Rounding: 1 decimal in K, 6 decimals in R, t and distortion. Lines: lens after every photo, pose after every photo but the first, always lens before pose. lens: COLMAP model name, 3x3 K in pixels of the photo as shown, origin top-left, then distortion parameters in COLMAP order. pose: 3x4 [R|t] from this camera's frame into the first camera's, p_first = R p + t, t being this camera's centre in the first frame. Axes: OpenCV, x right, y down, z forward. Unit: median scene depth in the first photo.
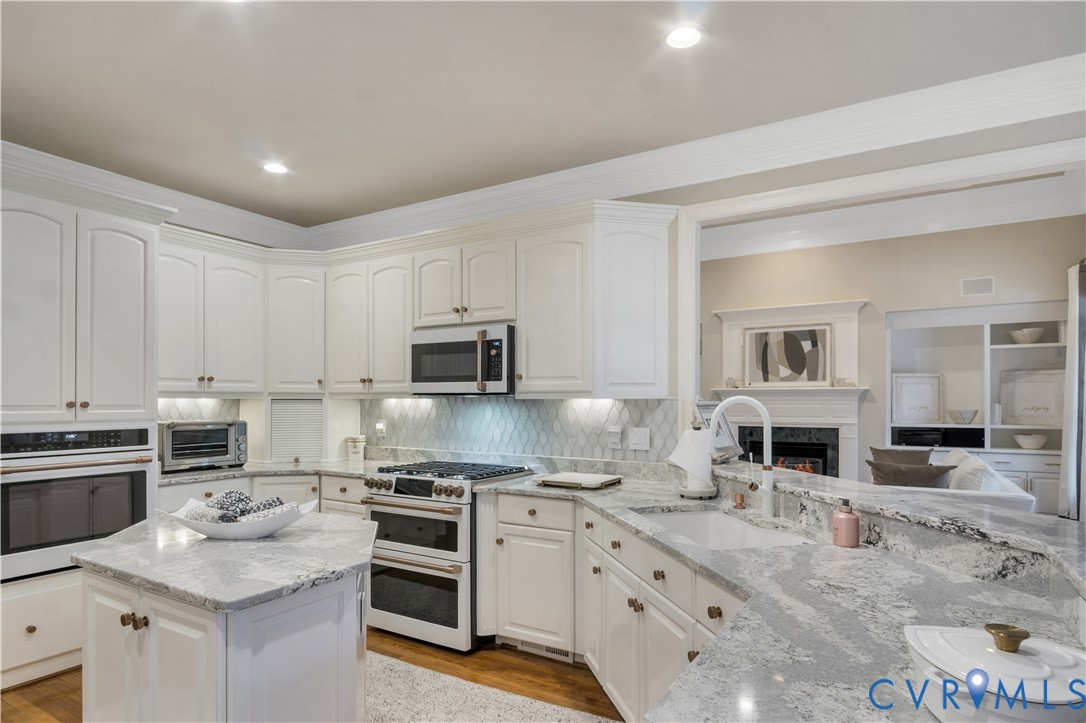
lens RADIAL K [[599.8, 0, 539.9], [0, 599.8, 398.4], [0, 0, 1]] dist [-0.004776, -0.001386]
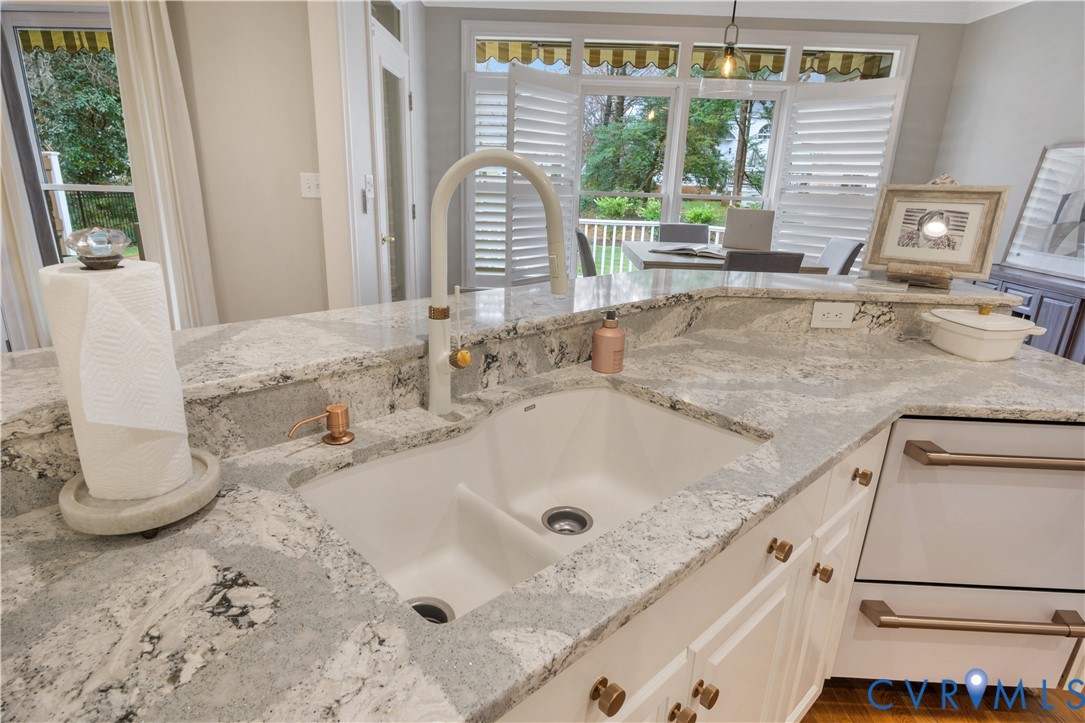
lens RADIAL K [[591.1, 0, 542.5], [0, 591.1, 361.5], [0, 0, 1]] dist [-0.000421, -0.000628]
pose [[-0.508785, -0.273169, 0.816405, -0.031819], [-0.037826, 0.954500, 0.295802, 0.010594], [-0.860062, 0.119618, -0.495968, 0.833365]]
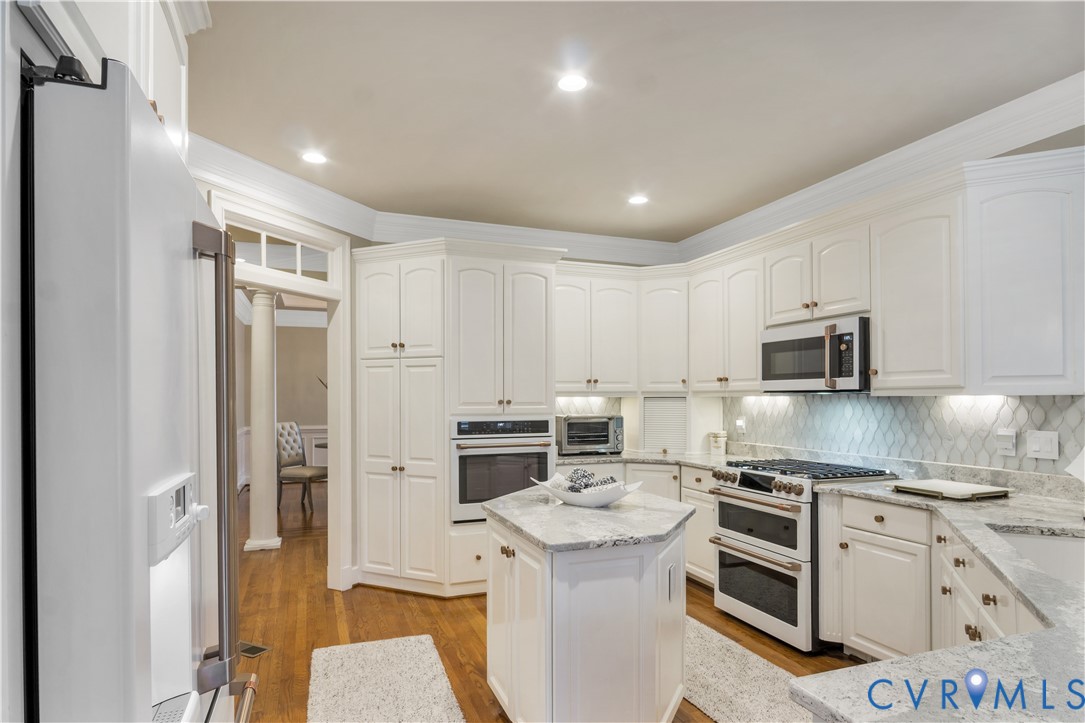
lens RADIAL K [[600.5, 0, 541.0], [0, 600.5, 395.6], [0, 0, 1]] dist [-0.001192, -0.000887]
pose [[0.790506, -0.005920, -0.612426, 0.132270], [0.005737, 0.999981, -0.002260, -0.000520], [0.612428, -0.001727, 0.790524, -0.046642]]
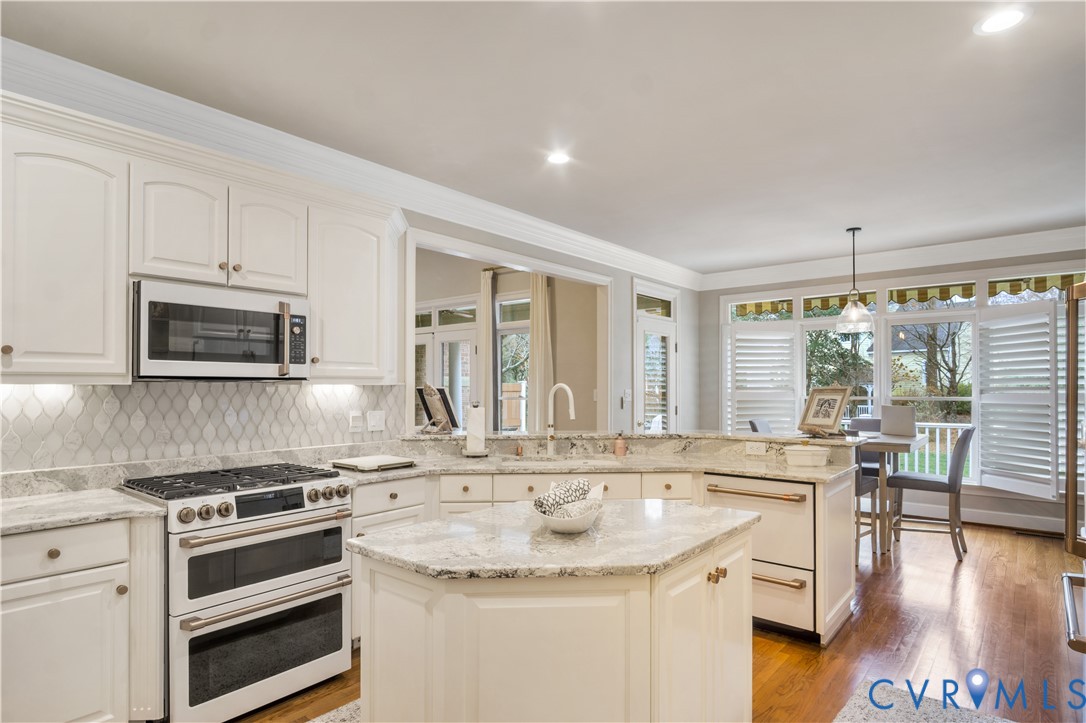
lens RADIAL K [[583.5, 0, 540.2], [0, 583.5, 381.5], [0, 0, 1]] dist [-0.003287, -0.000410]
pose [[0.155453, 0.005978, 0.987825, -0.887011], [-0.001463, 0.999982, -0.005821, 0.000704], [-0.987842, -0.000540, 0.155459, 0.555820]]
